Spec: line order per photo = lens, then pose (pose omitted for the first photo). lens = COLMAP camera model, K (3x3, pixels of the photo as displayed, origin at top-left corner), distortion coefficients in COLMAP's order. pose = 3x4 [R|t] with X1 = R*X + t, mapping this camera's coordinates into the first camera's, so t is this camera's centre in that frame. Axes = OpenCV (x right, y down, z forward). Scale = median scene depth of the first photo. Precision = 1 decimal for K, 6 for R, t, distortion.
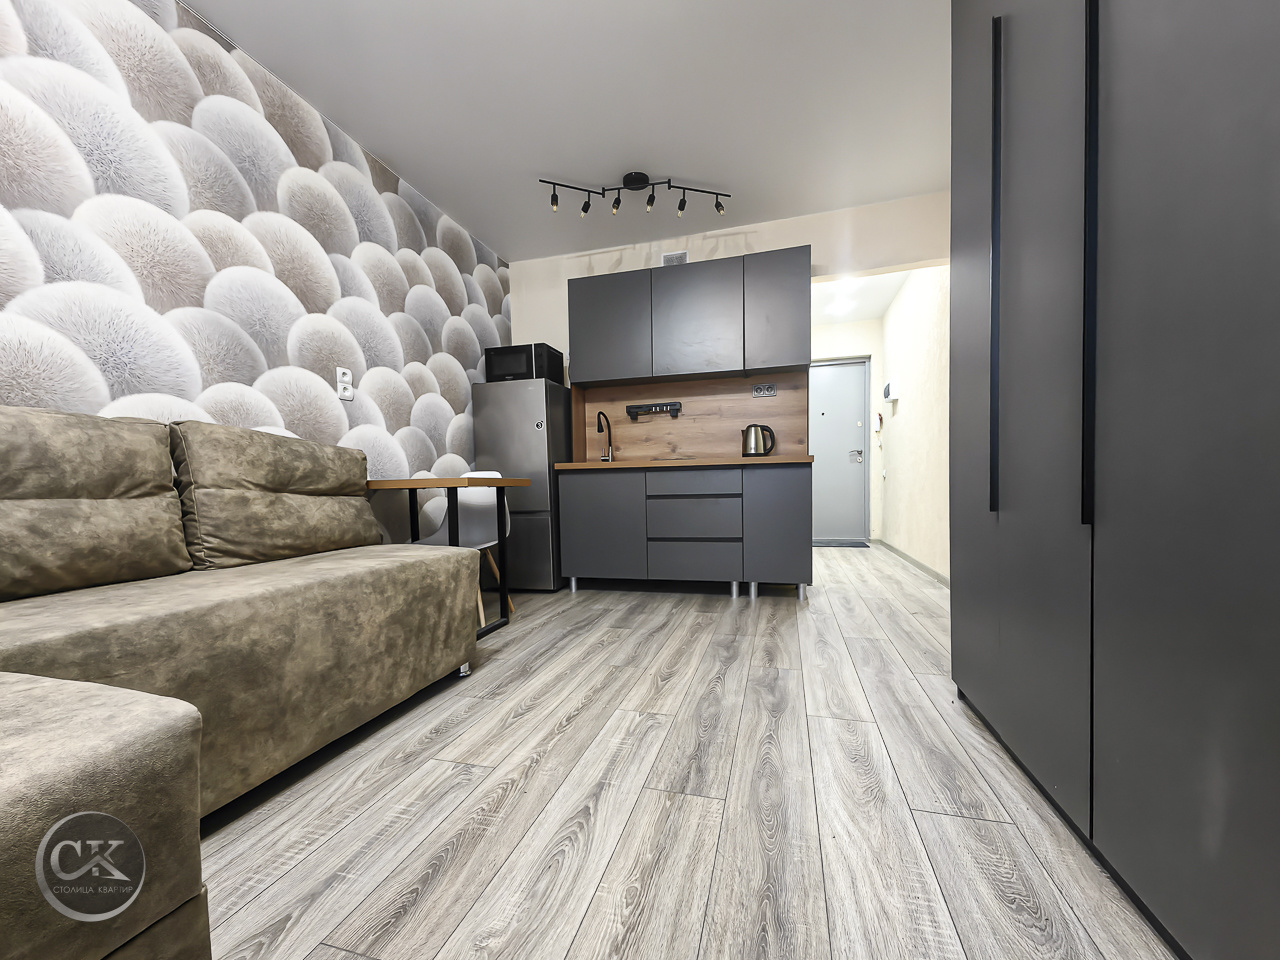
lens RADIAL K [[528.7, 0, 649.2], [0, 528.7, 519.0], [0, 0, 1]] dist [0.021733, -0.008144]
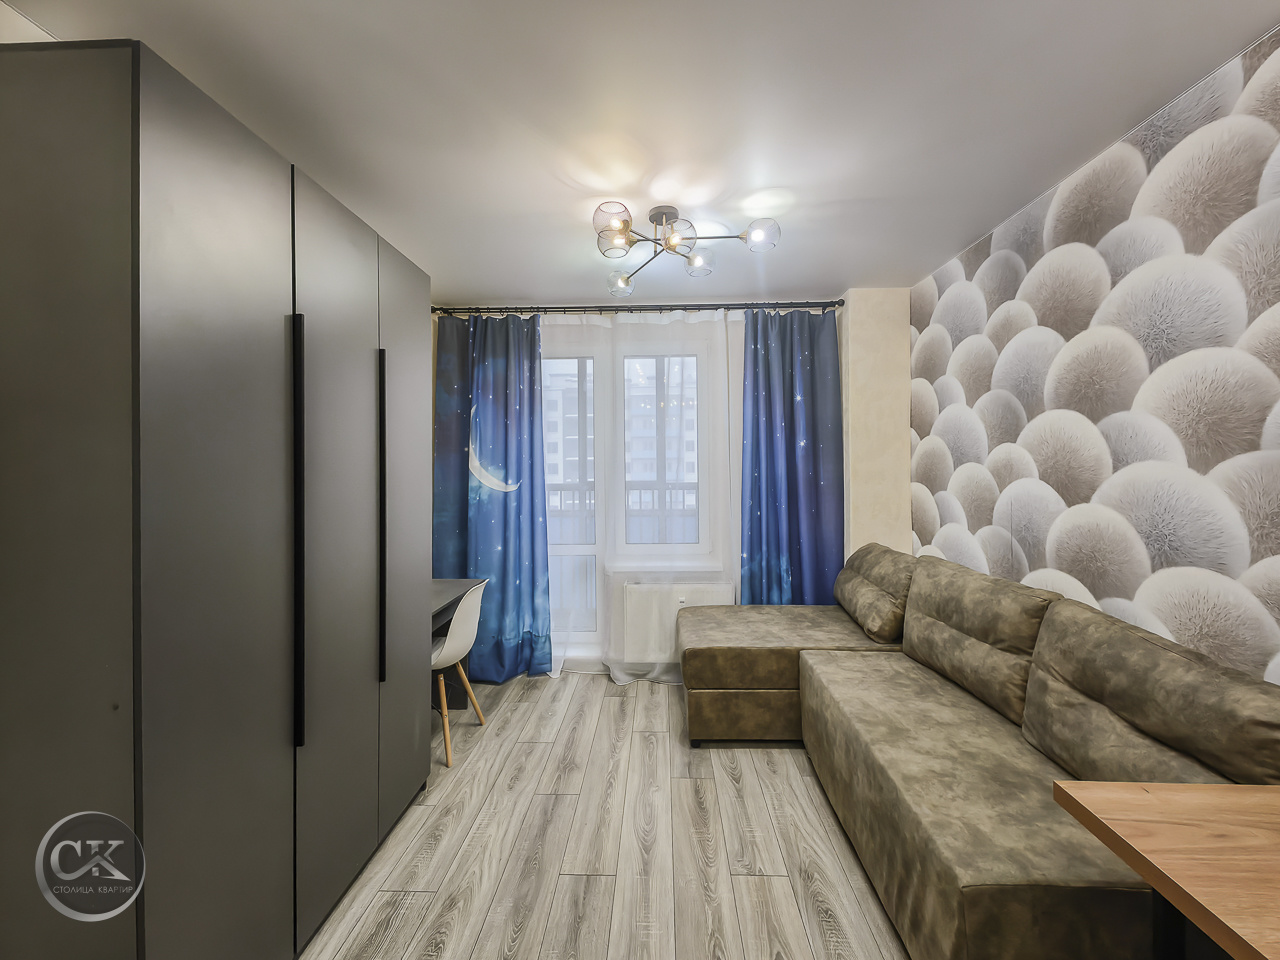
lens RADIAL K [[500.6, 0, 659.9], [0, 500.6, 460.5], [0, 0, 1]] dist [0.012654, -0.005716]
pose [[-0.969426, 0.036832, -0.242603, 0.091070], [0.024997, 0.998351, 0.051682, -0.383515], [0.244107, 0.044037, -0.968748, 1.281304]]
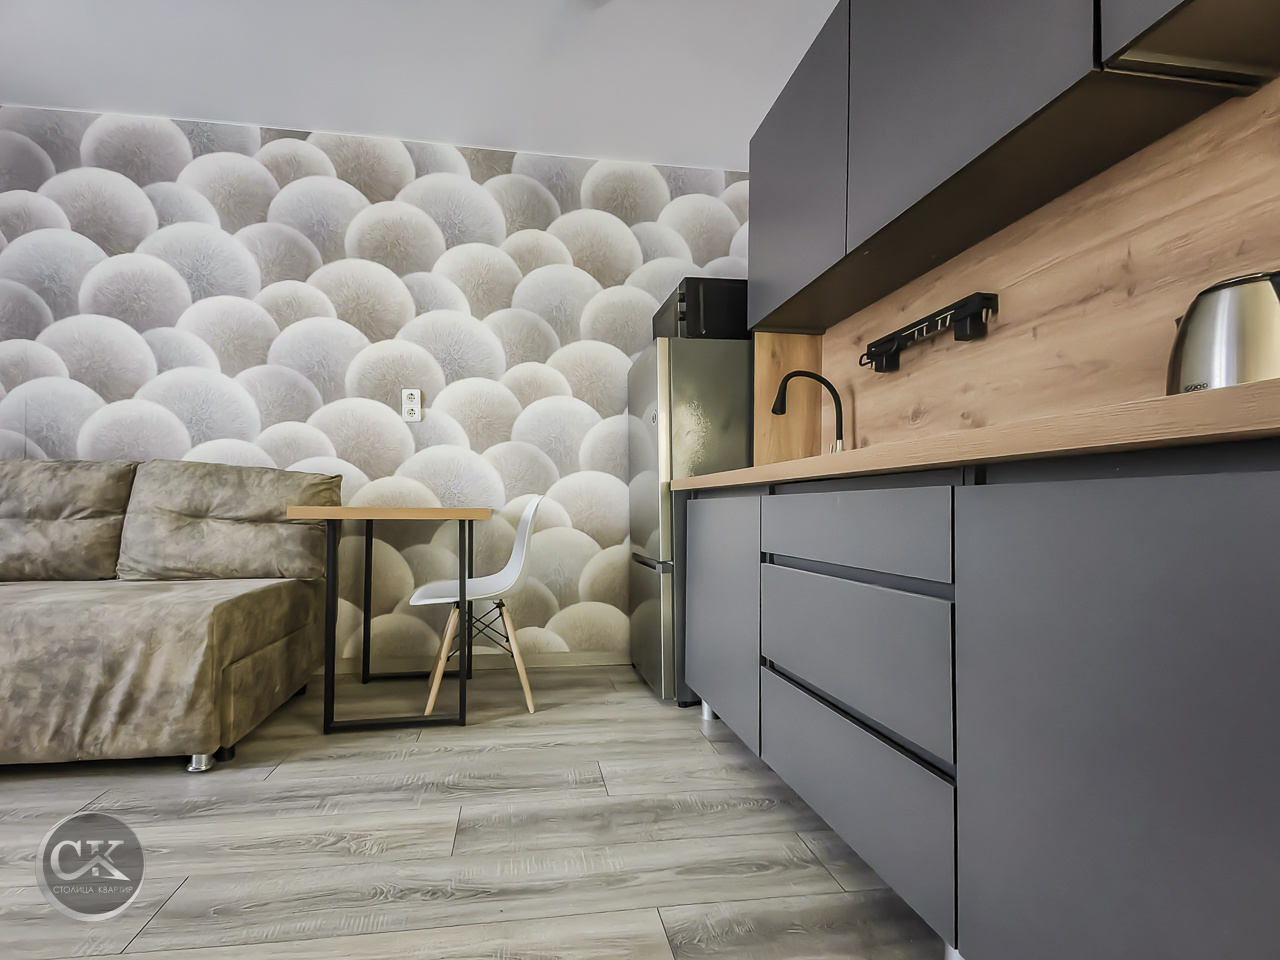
lens RADIAL K [[528.7, 0, 557.4], [0, 528.7, 509.0], [0, 0, 1]] dist [0.021733, -0.008144]
pose [[0.366737, 0.023303, -0.930033, 0.477140], [-0.072603, 0.997354, -0.003640, -0.096845], [0.927487, 0.068858, 0.367459, 1.047494]]
